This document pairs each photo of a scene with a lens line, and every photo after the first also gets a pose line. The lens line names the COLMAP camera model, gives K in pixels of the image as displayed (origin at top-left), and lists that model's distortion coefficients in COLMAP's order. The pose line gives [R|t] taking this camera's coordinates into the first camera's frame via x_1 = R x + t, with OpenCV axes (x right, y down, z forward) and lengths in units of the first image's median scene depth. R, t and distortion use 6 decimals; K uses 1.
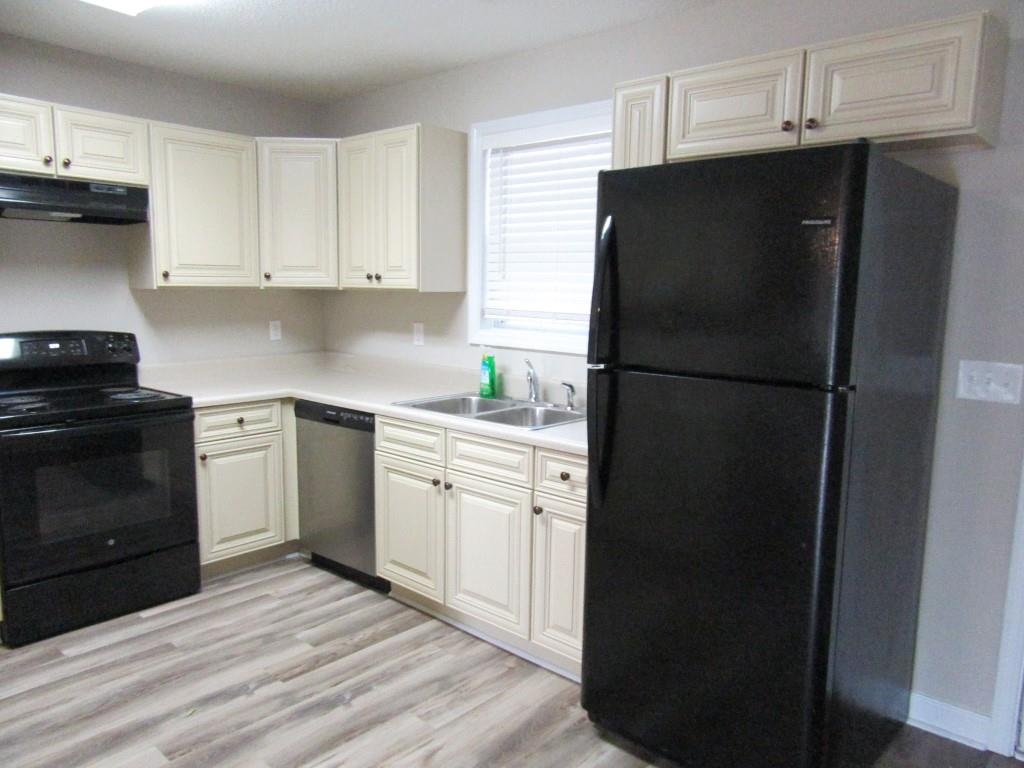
lens RADIAL K [[765.0, 0, 512.0], [0, 765.0, 384.0], [0, 0, 1]] dist [0.005415, -0.005442]
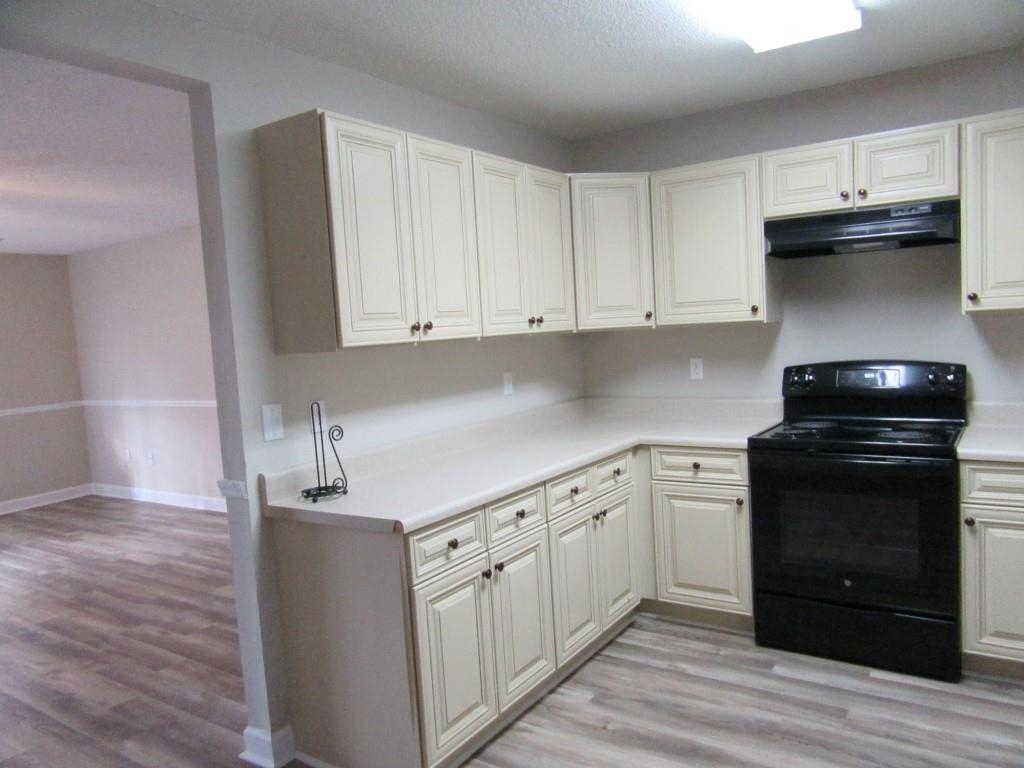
lens RADIAL K [[747.5, 0, 512.0], [0, 747.5, 384.0], [0, 0, 1]] dist [0.002362, -0.003437]
pose [[0.134848, 0.052541, -0.989472, 0.334255], [-0.075149, 0.996259, 0.042660, -0.049815], [0.988012, 0.068605, 0.138292, 0.439995]]
